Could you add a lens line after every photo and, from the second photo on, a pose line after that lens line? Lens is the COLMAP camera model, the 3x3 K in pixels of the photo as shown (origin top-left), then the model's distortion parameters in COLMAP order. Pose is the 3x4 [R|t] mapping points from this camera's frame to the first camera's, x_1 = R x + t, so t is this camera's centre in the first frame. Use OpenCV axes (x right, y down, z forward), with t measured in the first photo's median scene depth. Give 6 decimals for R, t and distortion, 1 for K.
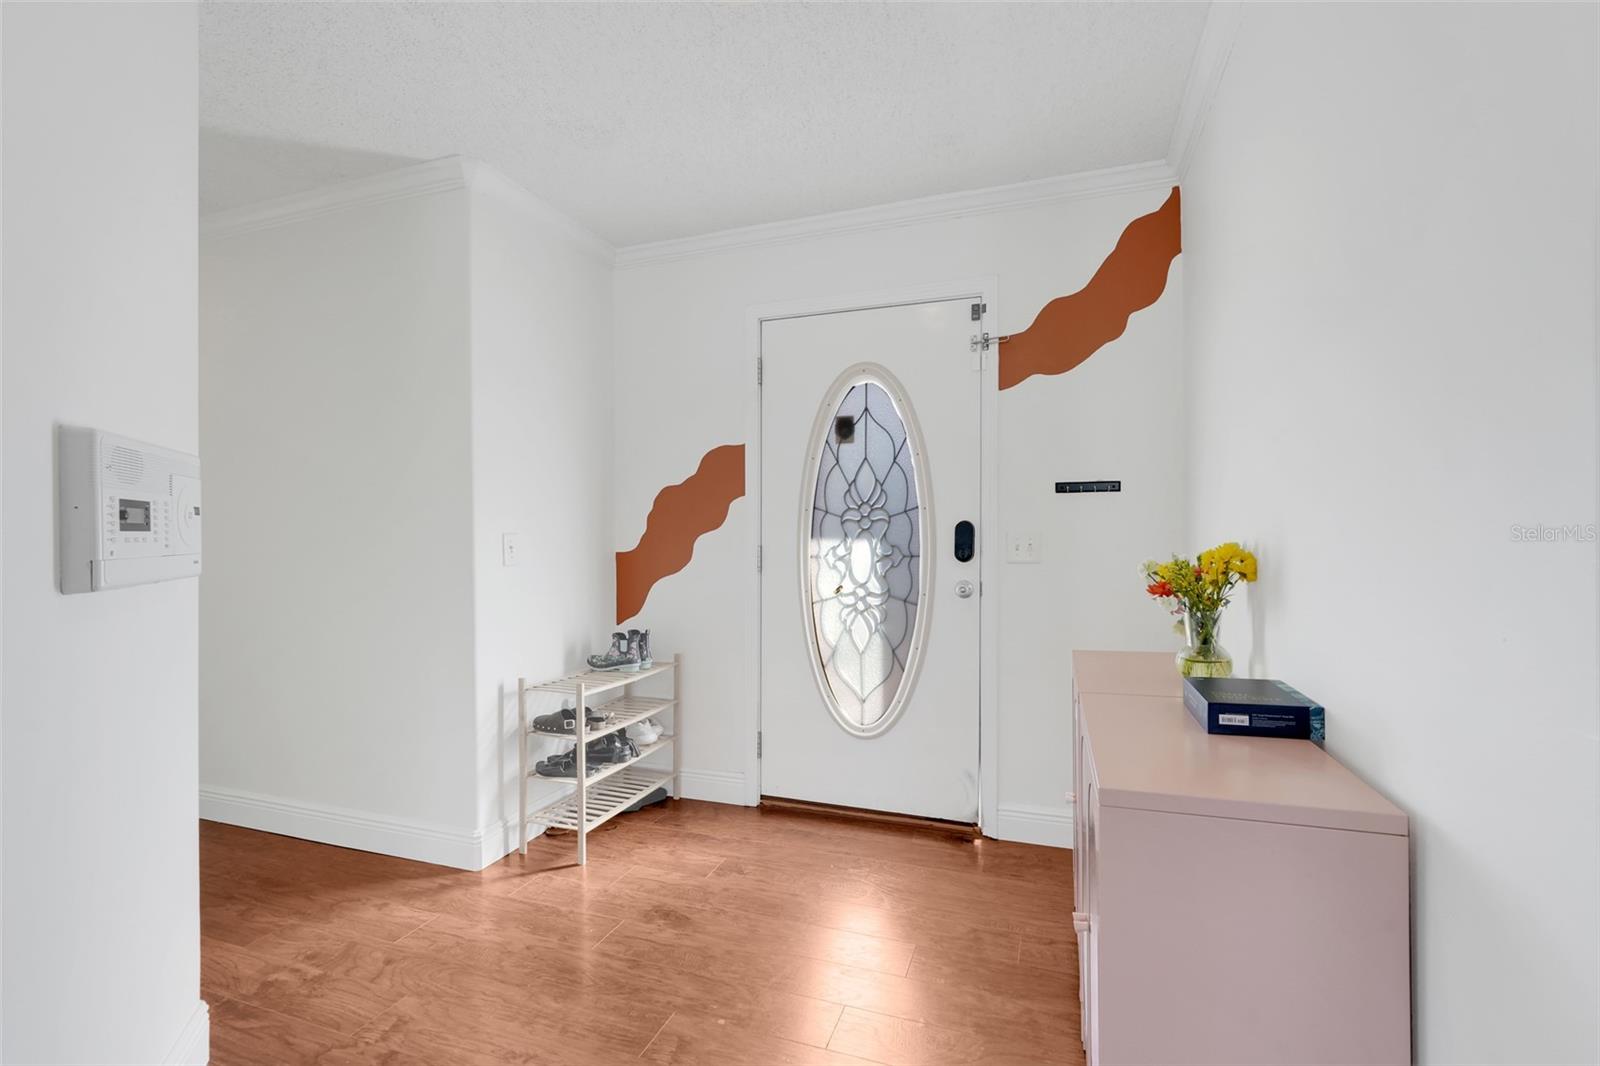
lens RADIAL K [[718.4, 0, 789.4], [0, 718.4, 525.5], [0, 0, 1]] dist [-0.021474, 0.012280]
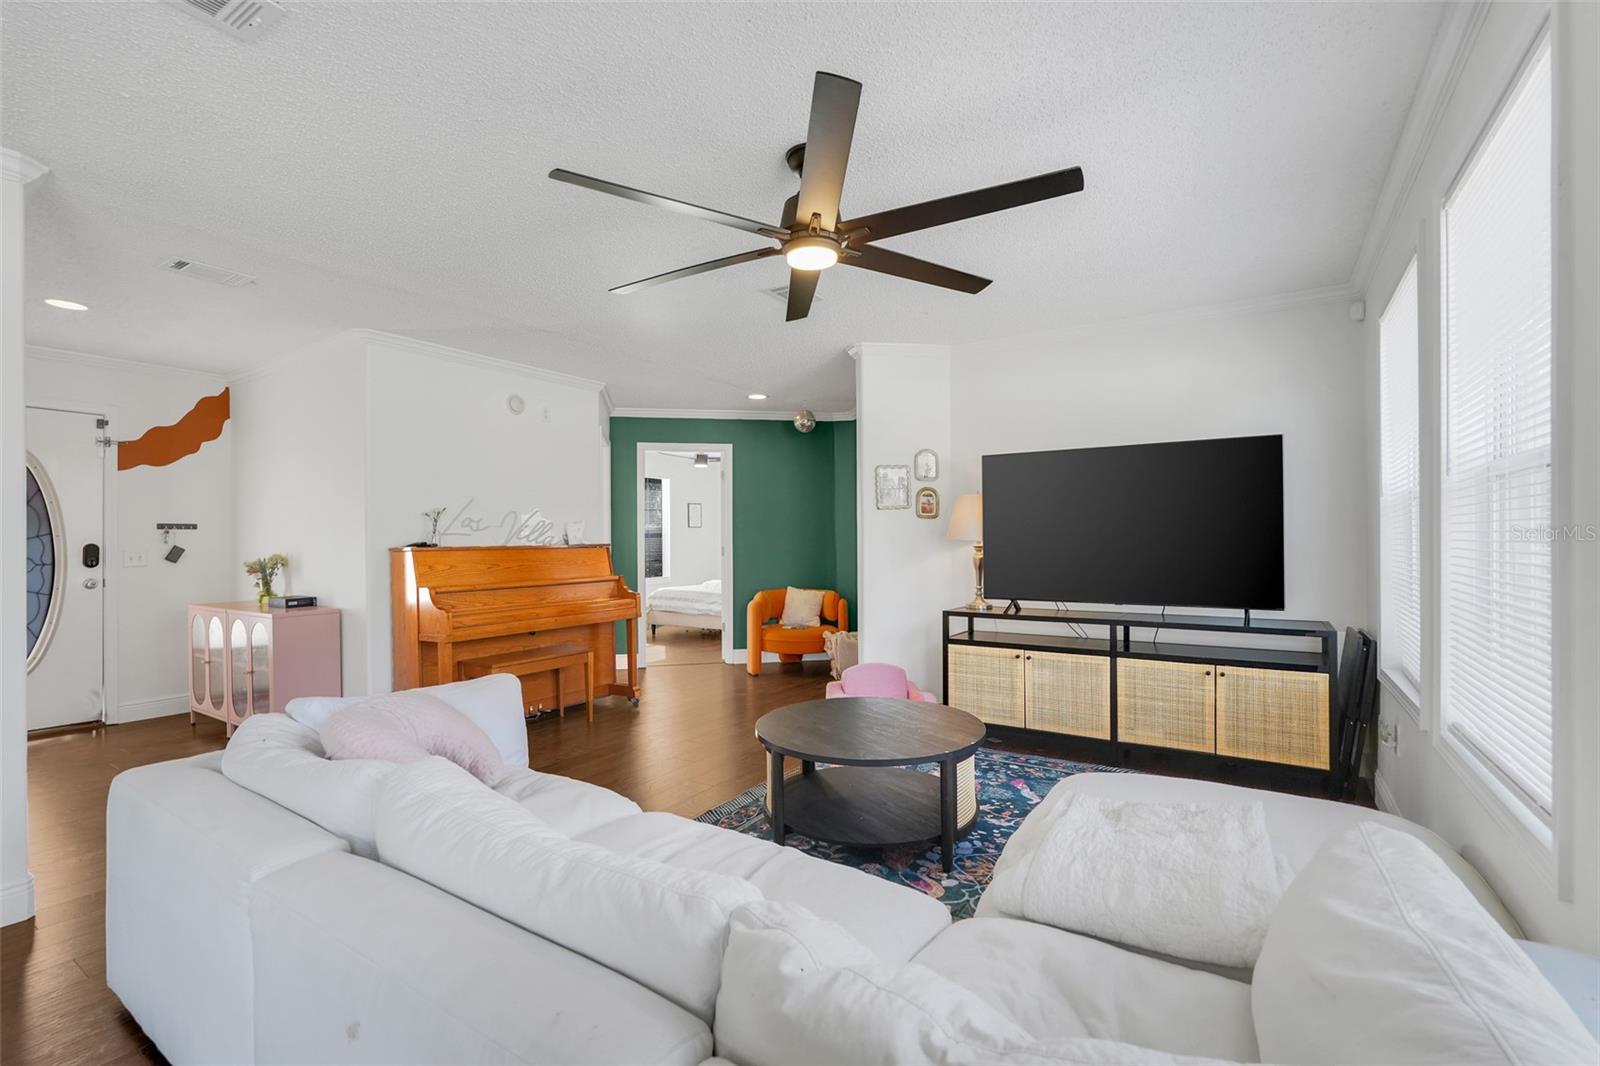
lens RADIAL K [[708.1, 0, 807.3], [0, 708.1, 550.7], [0, 0, 1]] dist [-0.001882, 0.000005]
pose [[0.219076, -0.018506, 0.975532, -1.106857], [-0.009262, 0.999736, 0.021046, -0.044782], [-0.975664, -0.013646, 0.218847, -1.118147]]
